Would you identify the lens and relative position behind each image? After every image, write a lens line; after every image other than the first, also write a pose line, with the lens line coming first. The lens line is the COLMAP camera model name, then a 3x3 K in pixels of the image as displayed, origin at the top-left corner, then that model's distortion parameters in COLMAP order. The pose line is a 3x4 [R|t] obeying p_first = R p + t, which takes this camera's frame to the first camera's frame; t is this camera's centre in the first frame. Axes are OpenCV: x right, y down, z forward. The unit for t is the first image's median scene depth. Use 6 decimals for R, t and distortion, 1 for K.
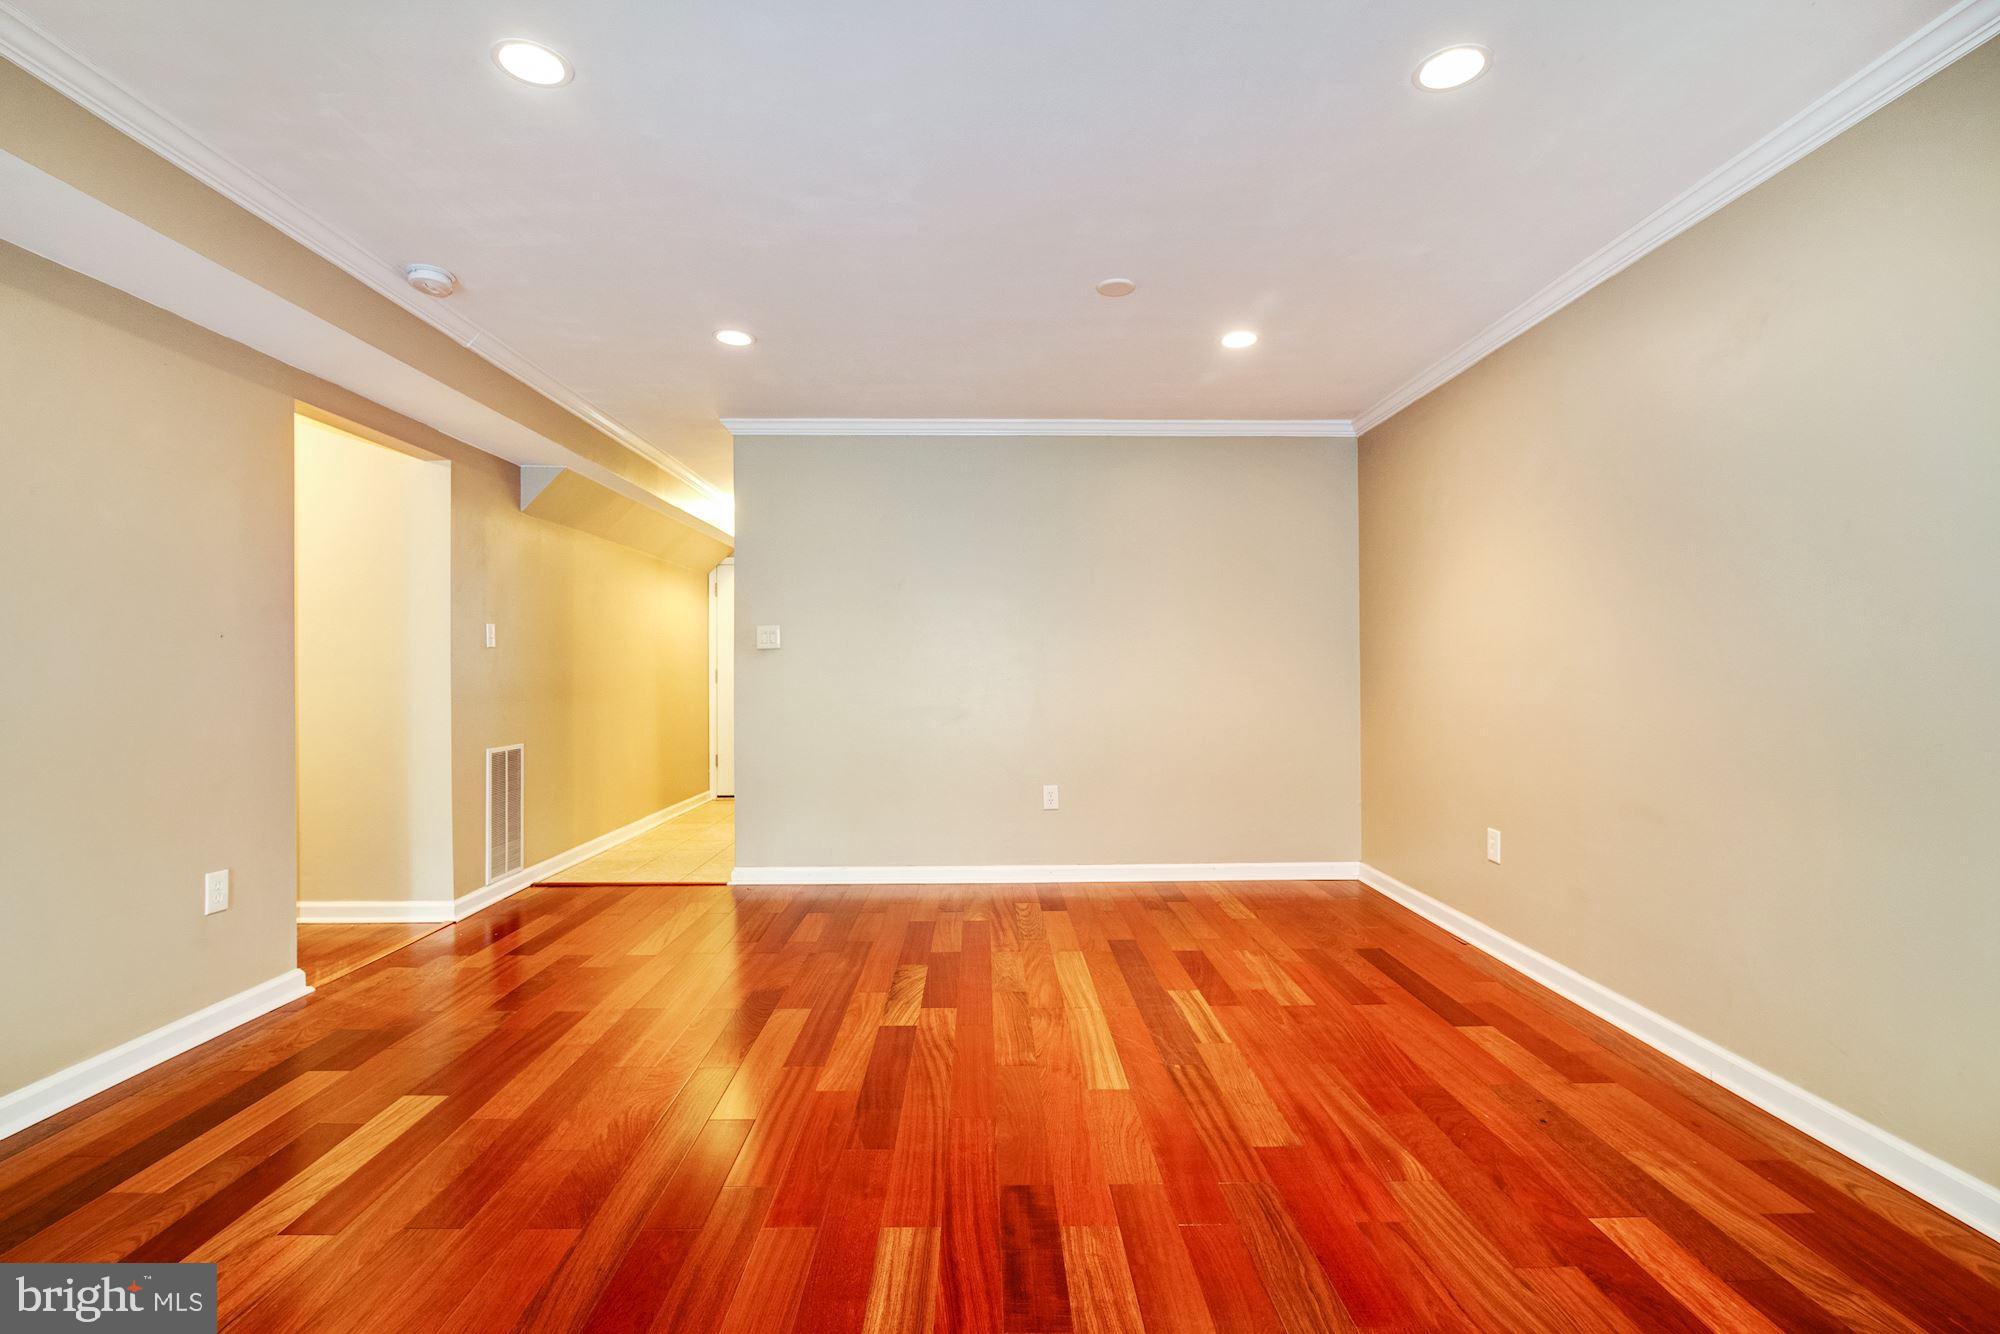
lens RADIAL K [[916.9, 0, 987.1], [0, 916.9, 670.1], [0, 0, 1]] dist [-0.013787, -0.000784]
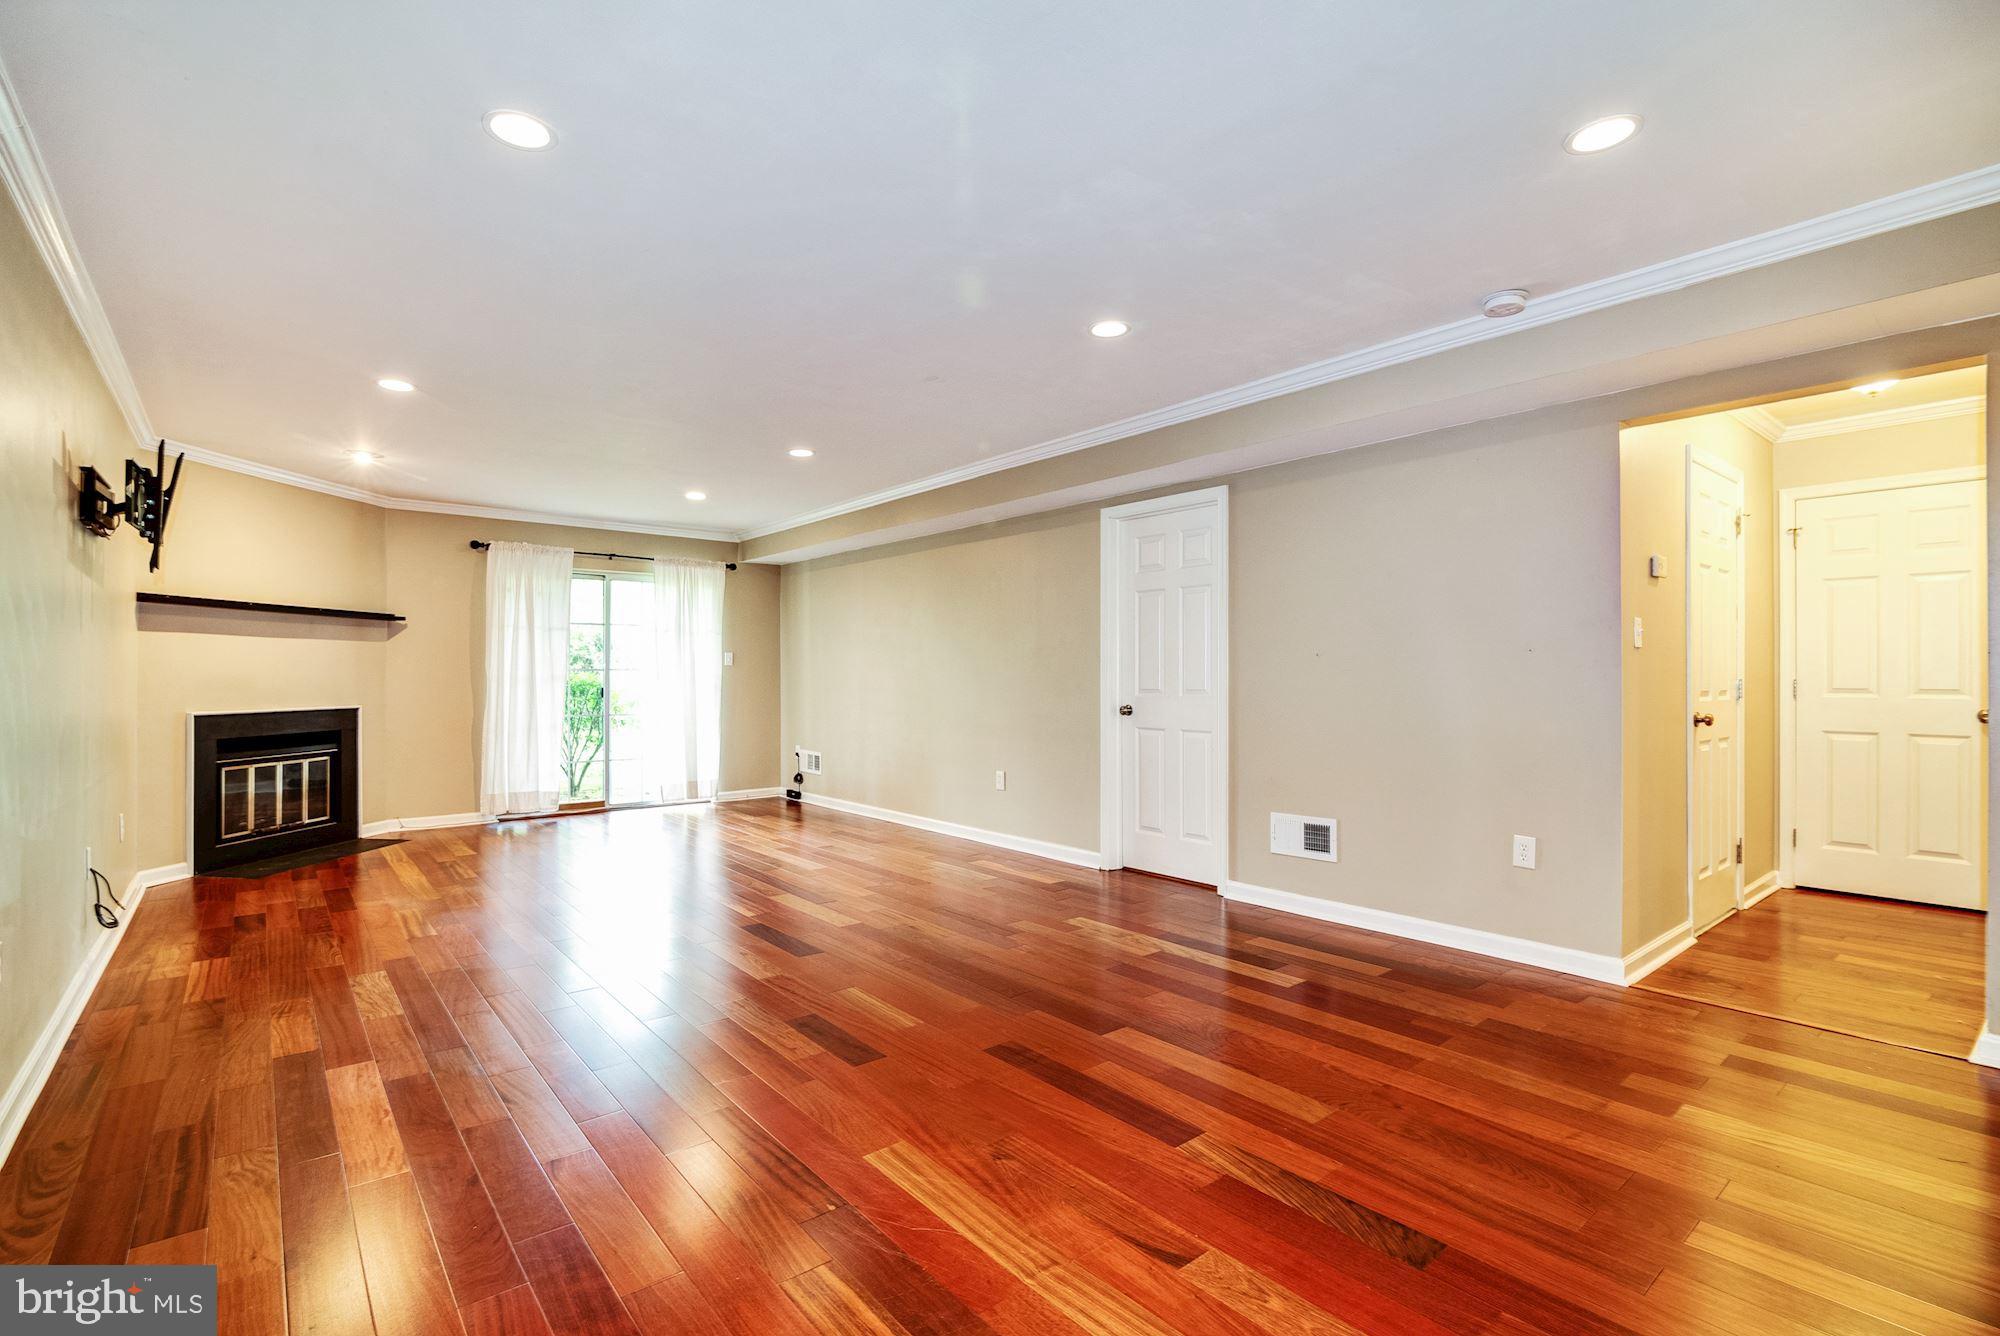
lens RADIAL K [[916.9, 0, 994.4], [0, 916.9, 673.3], [0, 0, 1]] dist [-0.013787, -0.000784]
pose [[-0.782656, -0.000960, -0.622454, 0.565890], [0.003660, 0.999974, -0.006144, -0.000206], [0.622444, -0.007087, -0.782632, 1.655481]]
